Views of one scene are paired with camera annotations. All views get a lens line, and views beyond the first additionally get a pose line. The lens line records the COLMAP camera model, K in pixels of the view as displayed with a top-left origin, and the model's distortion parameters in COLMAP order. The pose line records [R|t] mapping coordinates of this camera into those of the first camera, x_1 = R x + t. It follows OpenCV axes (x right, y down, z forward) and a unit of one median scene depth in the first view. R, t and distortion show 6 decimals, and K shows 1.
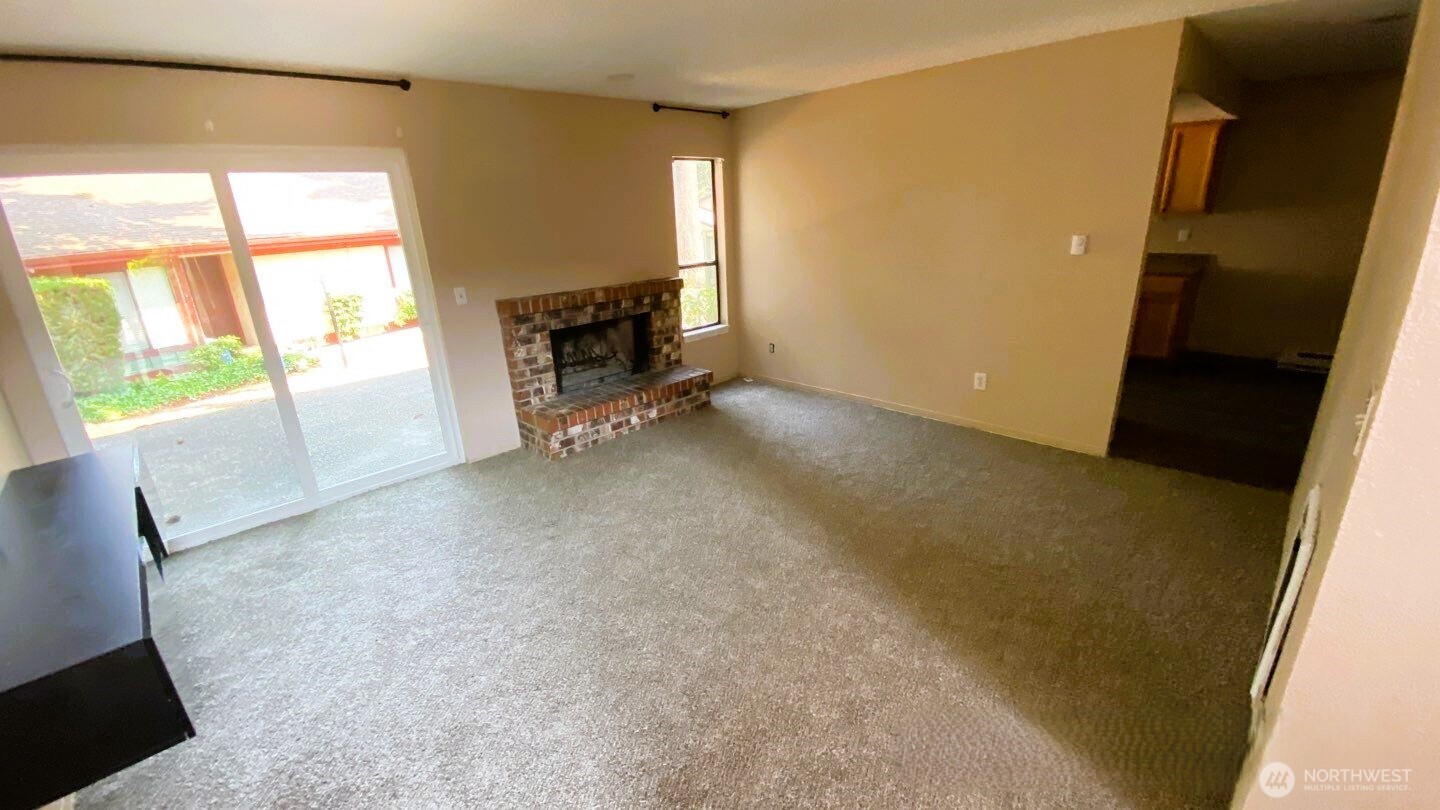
lens RADIAL K [[577.2, 0, 720.0], [0, 577.2, 405.0], [0, 0, 1]] dist [0.018722, -0.020173]
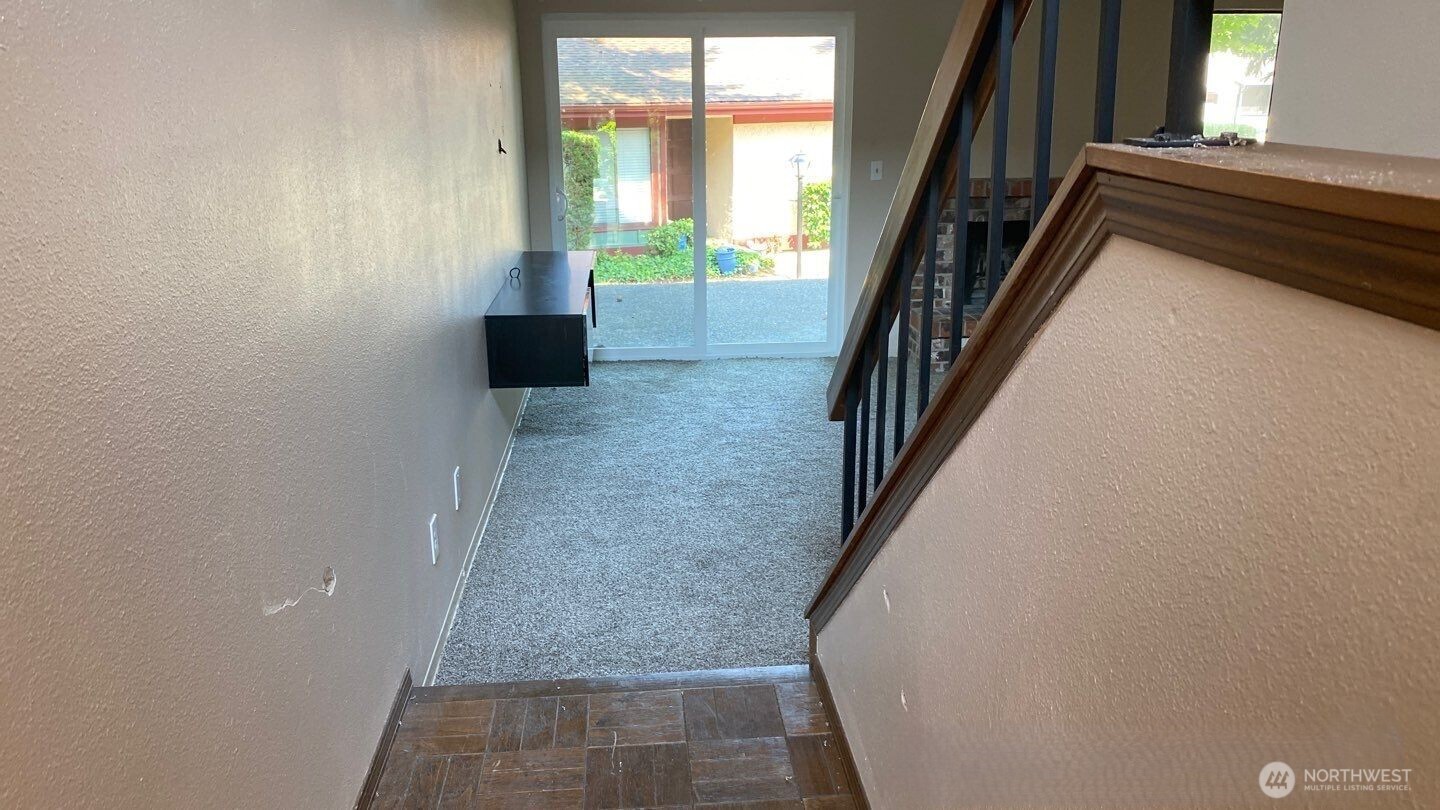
lens RADIAL K [[1170.5, 0, 720.0], [0, 1170.5, 405.0], [0, 0, 1]] dist [0.154145, 0.000198]
pose [[0.762602, 0.201484, -0.614688, 0.522549], [-0.231078, 0.972407, 0.032054, 0.150342], [0.604186, 0.117597, 0.788118, -0.510518]]
